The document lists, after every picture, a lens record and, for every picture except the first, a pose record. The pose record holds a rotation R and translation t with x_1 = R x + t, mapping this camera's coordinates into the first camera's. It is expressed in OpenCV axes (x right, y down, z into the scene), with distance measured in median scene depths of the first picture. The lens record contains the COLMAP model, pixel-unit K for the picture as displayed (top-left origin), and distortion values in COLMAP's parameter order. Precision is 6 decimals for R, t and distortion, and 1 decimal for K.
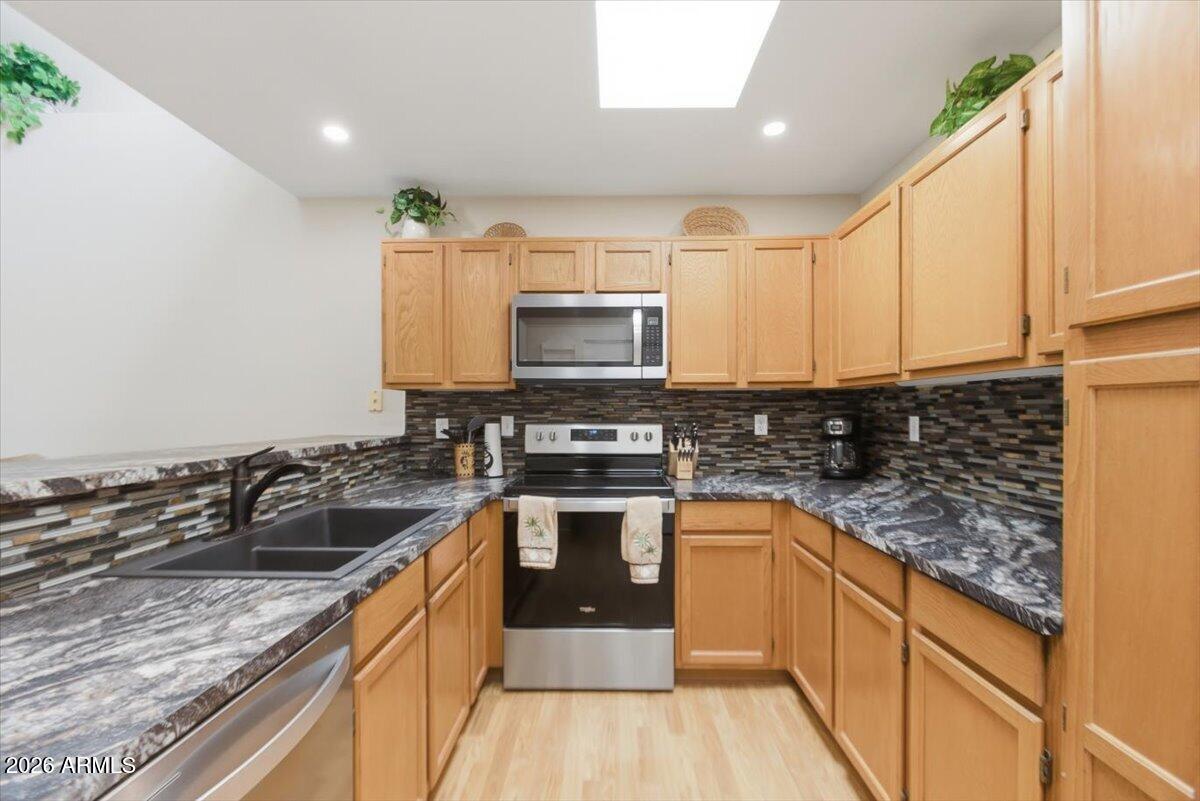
lens RADIAL K [[529.8, 0, 603.5], [0, 529.8, 409.0], [0, 0, 1]] dist [-0.007390, -0.000427]
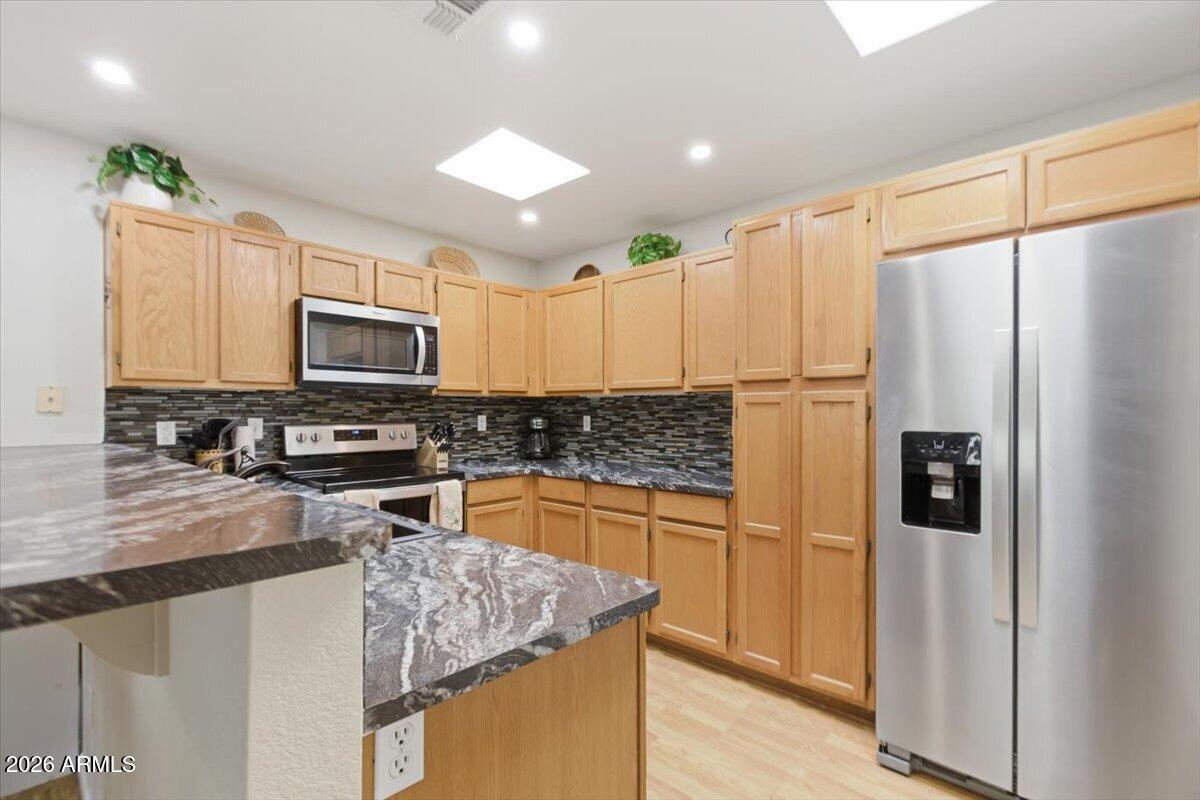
lens RADIAL K [[529.8, 0, 603.5], [0, 529.8, 408.5], [0, 0, 1]] dist [-0.007390, -0.000427]
pose [[0.663492, 0.005077, 0.748167, -0.542116], [-0.001029, 0.999982, -0.005874, 0.001352], [-0.748183, 0.003127, 0.663485, -0.098231]]
